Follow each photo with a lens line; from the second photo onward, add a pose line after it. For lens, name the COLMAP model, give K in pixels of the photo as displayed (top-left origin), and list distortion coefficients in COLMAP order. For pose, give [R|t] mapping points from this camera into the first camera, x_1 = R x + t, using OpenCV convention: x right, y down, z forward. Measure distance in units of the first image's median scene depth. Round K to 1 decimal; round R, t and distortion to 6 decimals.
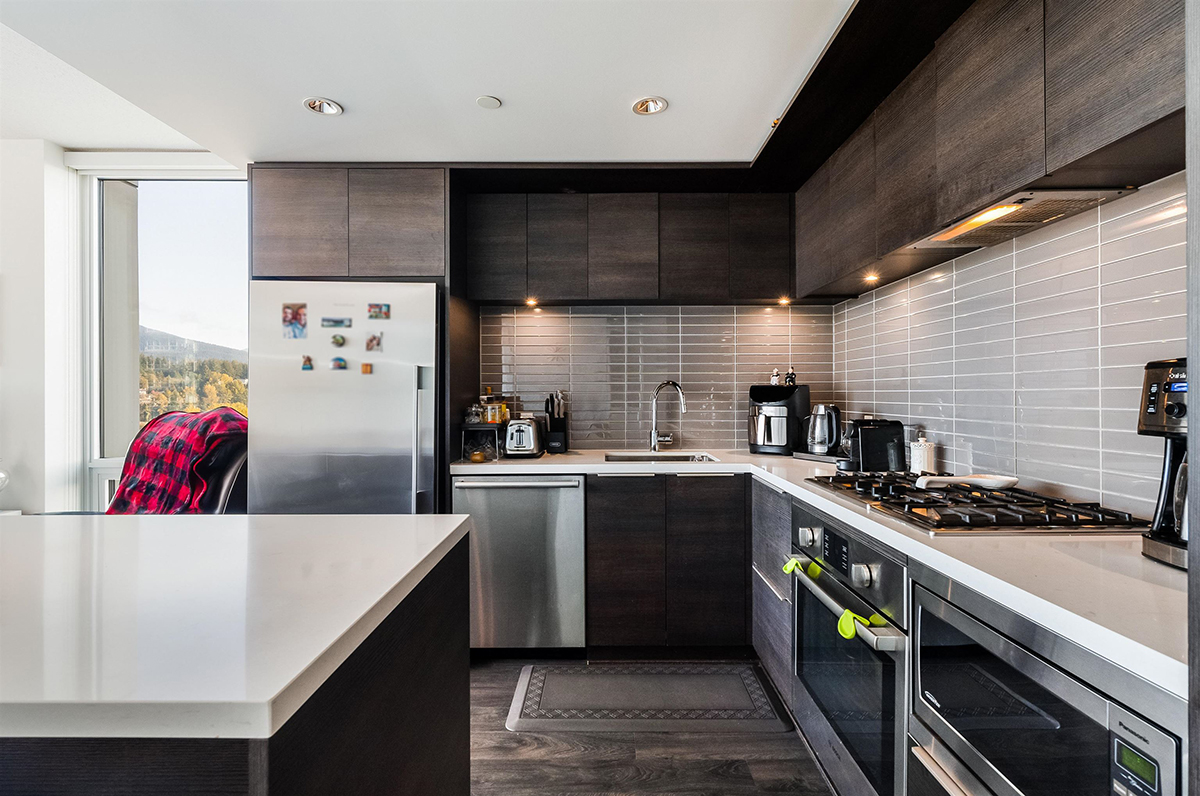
lens RADIAL K [[567.5, 0, 608.2], [0, 567.5, 394.4], [0, 0, 1]] dist [0.000053, 0.000115]
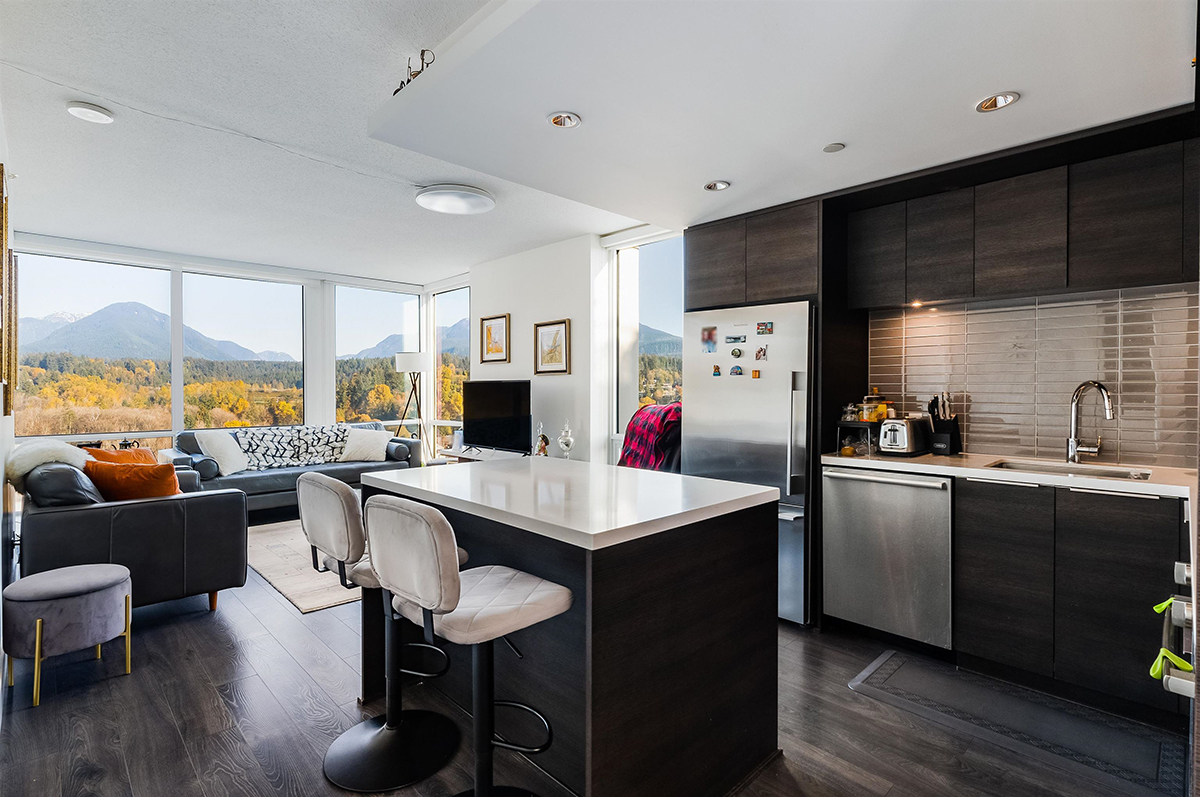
lens RADIAL K [[567.5, 0, 608.2], [0, 567.5, 394.9], [0, 0, 1]] dist [0.000053, 0.000115]
pose [[0.704169, 0.010792, -0.709951, 0.239404], [-0.004068, 0.999929, 0.011166, -0.011465], [0.710021, -0.004975, 0.704163, -0.128299]]
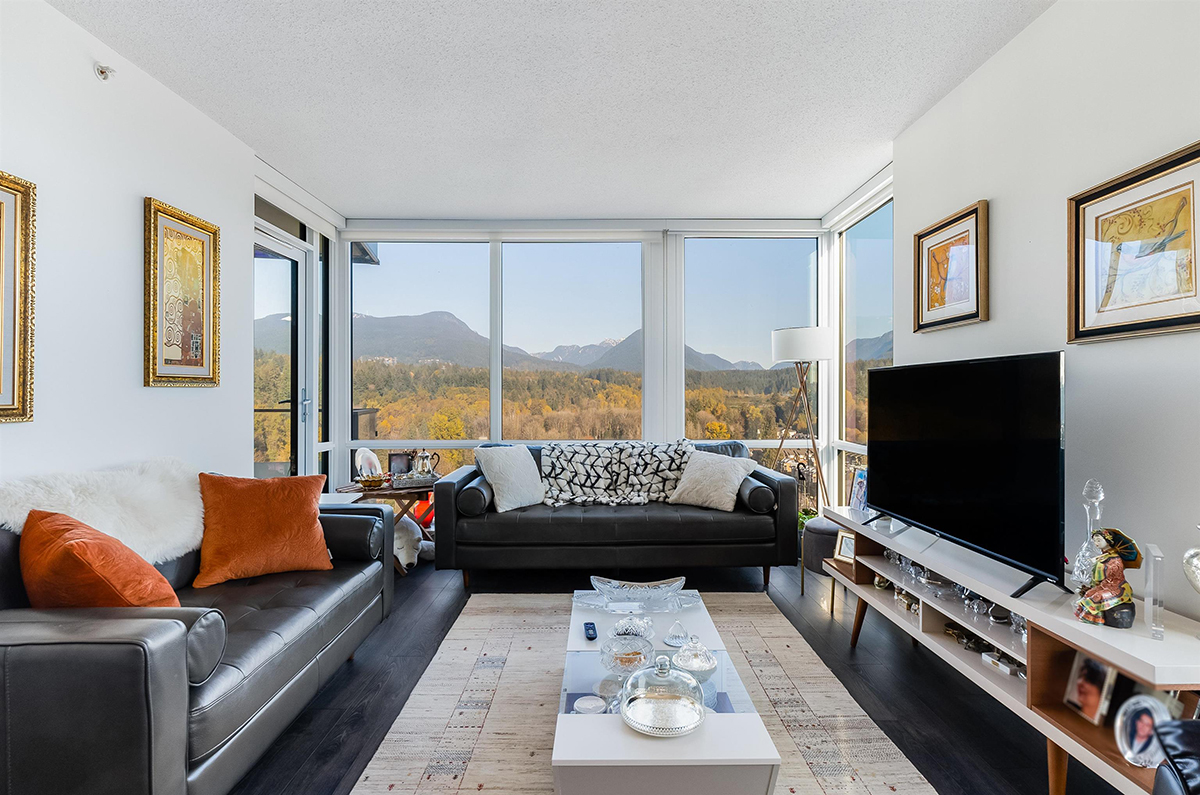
lens RADIAL K [[591.2, 0, 579.2], [0, 591.2, 395.4], [0, 0, 1]] dist [0.000157, 0.000312]
pose [[-0.008962, 0.004928, -0.999948, -0.736307], [-0.001582, 0.999987, 0.004942, 0.006253], [0.999959, 0.001626, -0.008954, 0.575012]]
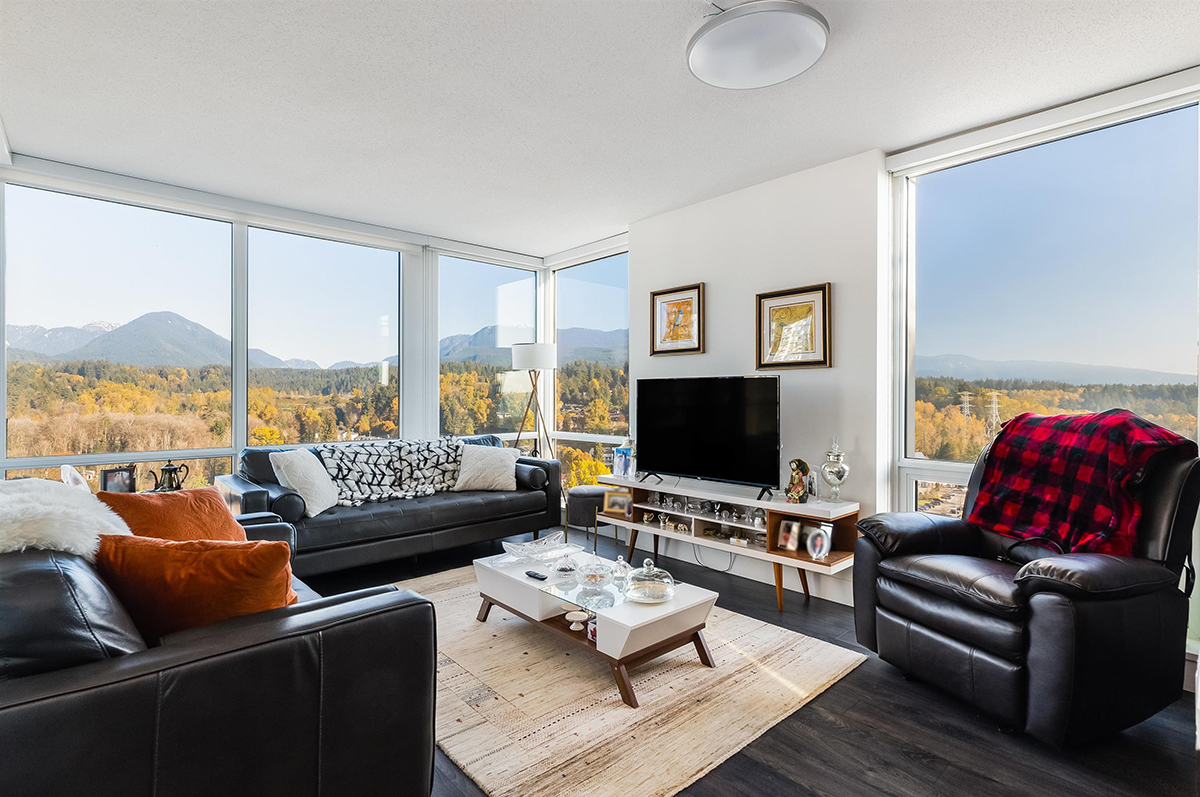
lens RADIAL K [[584.5, 0, 625.1], [0, 584.5, 396.2], [0, 0, 1]] dist [-0.000026, 0.000335]
pose [[0.681184, 0.004672, -0.732097, -0.658997], [-0.006055, 0.999981, 0.000748, 0.008579], [0.732087, 0.003924, 0.681200, -0.081731]]
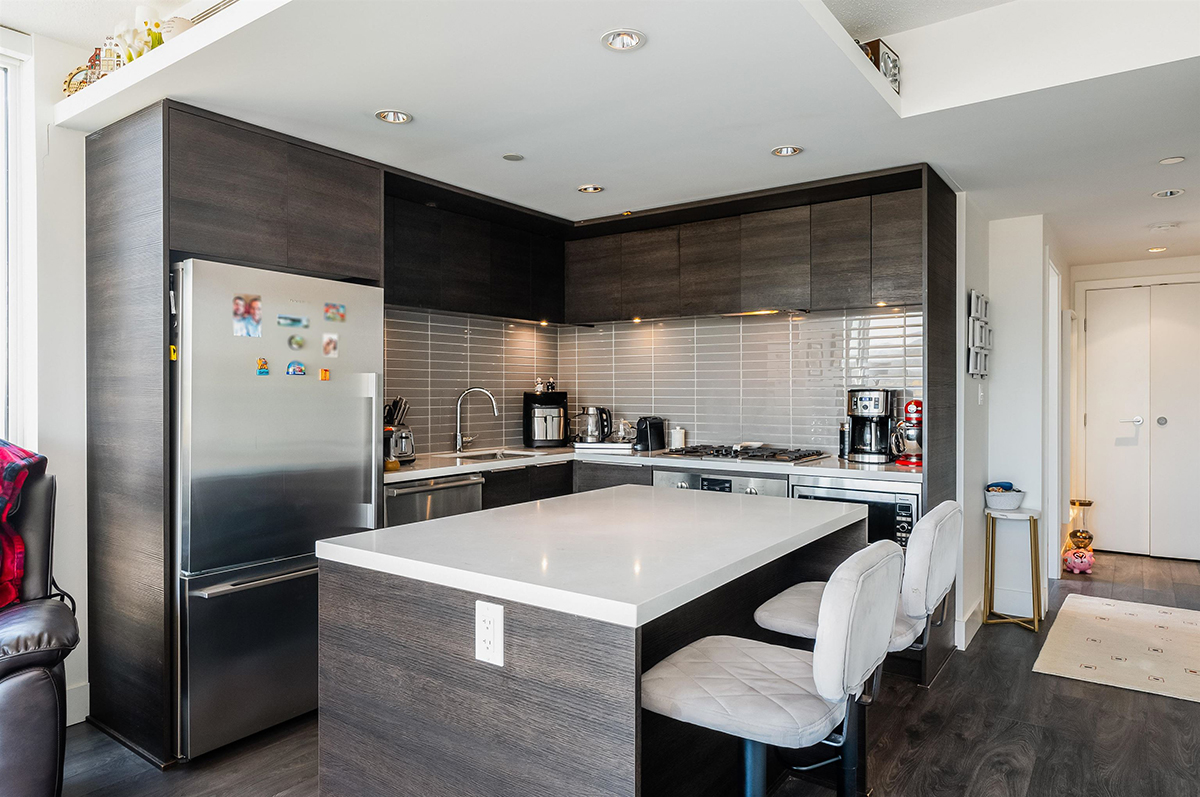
lens RADIAL K [[741.4, 0, 585.5], [0, 741.4, 390.7], [0, 0, 1]] dist [-0.000584, 0.000370]
pose [[0.596416, 0.003226, 0.802669, -1.101795], [-0.002378, 0.999995, -0.002253, -0.017736], [-0.802672, -0.000565, 0.596421, -0.042575]]
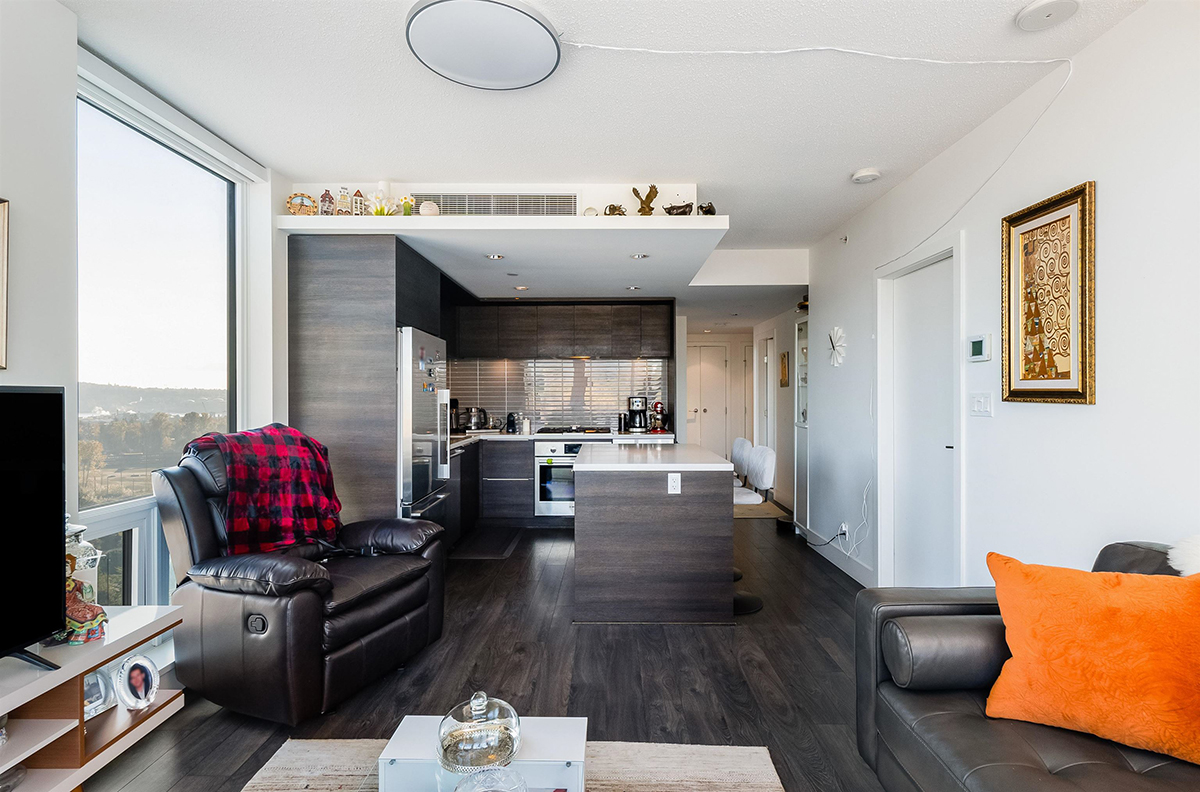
lens RADIAL K [[591.2, 0, 579.2], [0, 591.2, 393.9], [0, 0, 1]] dist [0.000157, 0.000312]
pose [[0.040385, 0.003691, 0.999177, -2.023928], [0.002238, 0.999990, -0.003785, -0.028791], [-0.999182, 0.002389, 0.040376, 0.517844]]
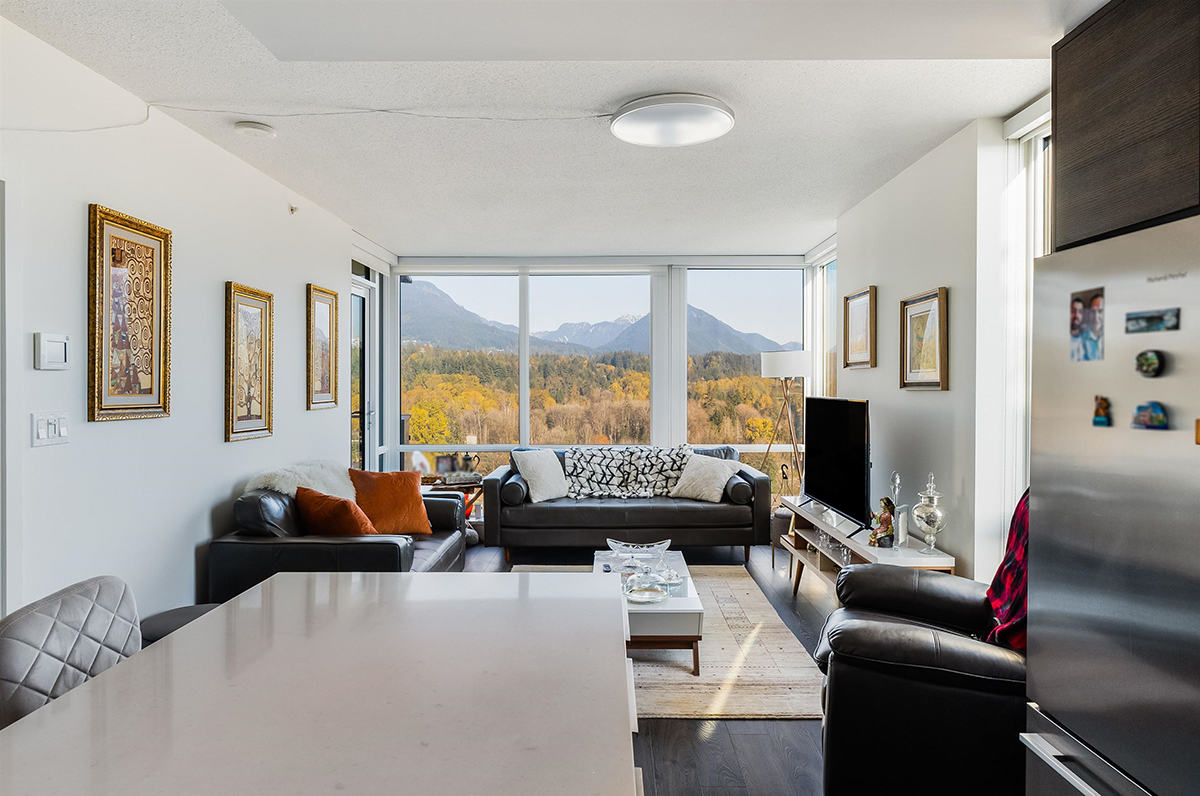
lens RADIAL K [[713.2, 0, 587.5], [0, 713.2, 390.1], [0, 0, 1]] dist [-0.001152, -0.000038]
pose [[-0.012699, 0.009936, -0.999870, 0.076017], [-0.003215, 0.999945, 0.009978, -0.075841], [0.999914, 0.003341, -0.012667, 0.557986]]
